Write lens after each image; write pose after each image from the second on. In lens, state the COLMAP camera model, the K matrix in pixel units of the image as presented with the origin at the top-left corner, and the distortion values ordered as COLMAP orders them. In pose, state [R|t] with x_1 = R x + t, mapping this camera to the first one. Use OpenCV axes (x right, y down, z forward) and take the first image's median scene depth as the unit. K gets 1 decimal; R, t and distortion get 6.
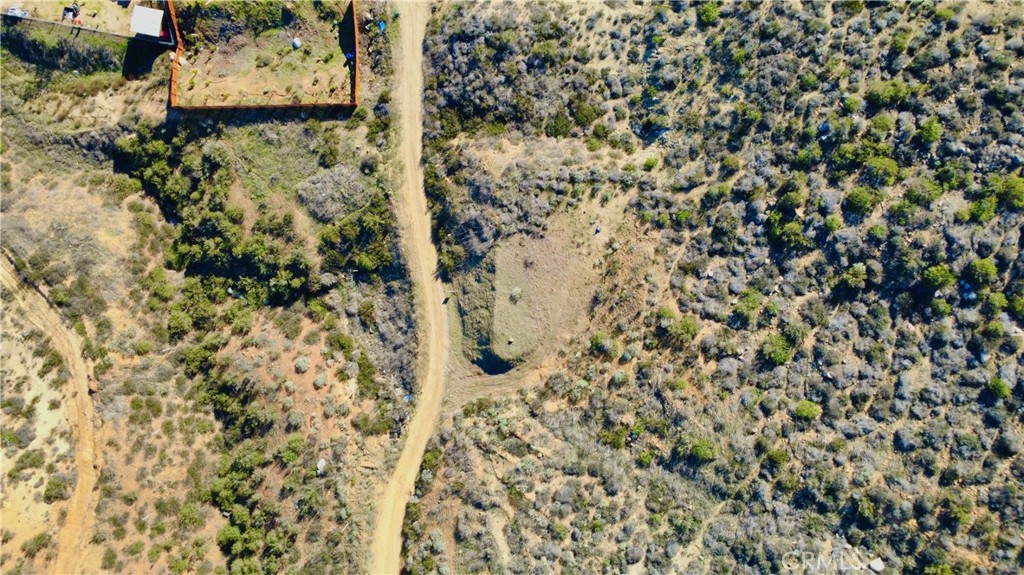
lens RADIAL K [[750.7, 0, 514.3], [0, 750.7, 284.2], [0, 0, 1]] dist [-0.000258, -0.000411]
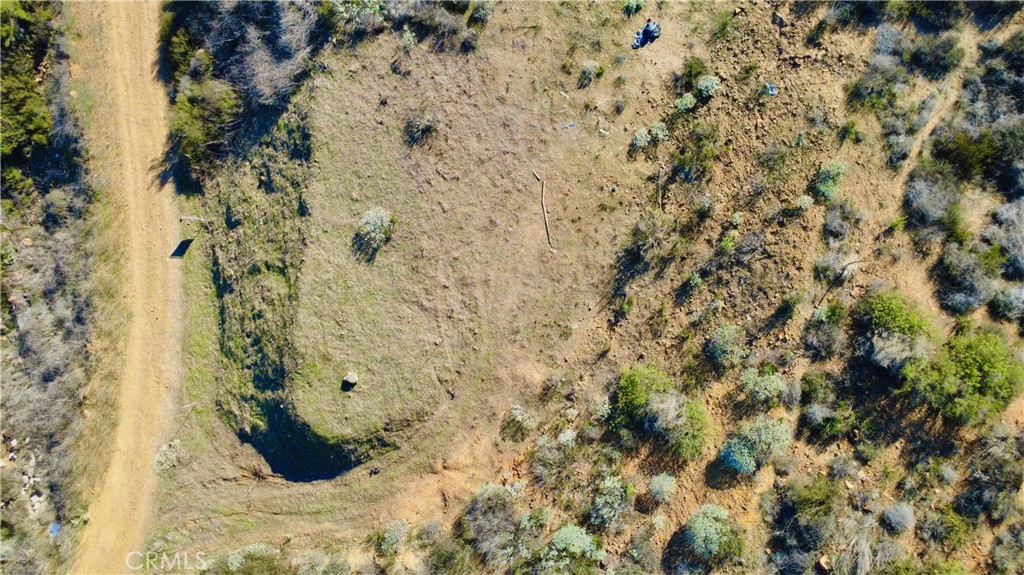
lens RADIAL K [[750.7, 0, 513.7], [0, 750.7, 288.2], [0, 0, 1]] dist [-0.000258, -0.000411]
pose [[0.998868, 0.047571, -0.000589, 0.061082], [-0.047569, 0.998863, 0.003194, 0.033813], [0.000740, -0.003162, 0.999995, 0.694549]]
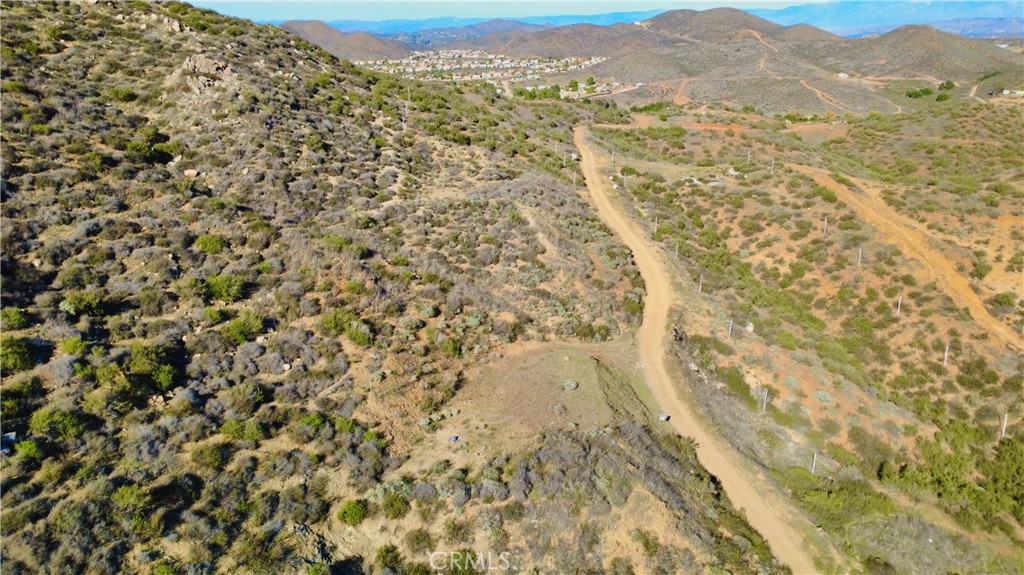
lens RADIAL K [[750.7, 0, 514.6], [0, 750.7, 288.1], [0, 0, 1]] dist [-0.000258, -0.000411]
pose [[-0.995399, 0.031018, -0.090655, 0.114708], [-0.095792, -0.342513, 0.934617, -0.600407], [-0.002061, 0.939001, 0.343909, 0.676962]]
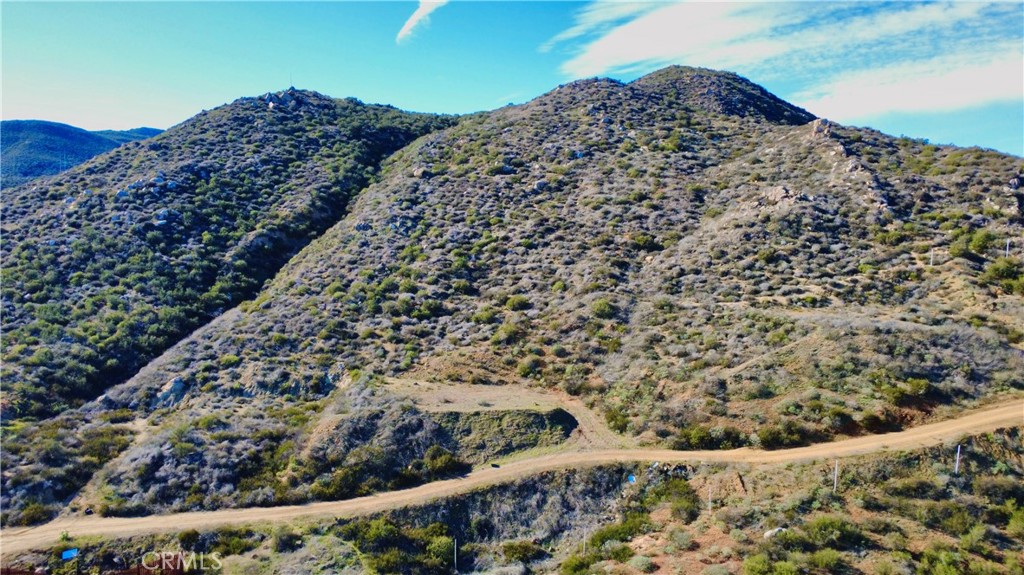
lens RADIAL K [[750.7, 0, 514.0], [0, 750.7, 287.8], [0, 0, 1]] dist [-0.000258, -0.000411]
pose [[-0.073936, -0.084093, 0.993711, -0.884267], [0.997212, -0.016324, 0.072816, -0.012457], [0.010098, 0.996324, 0.085066, 0.788085]]
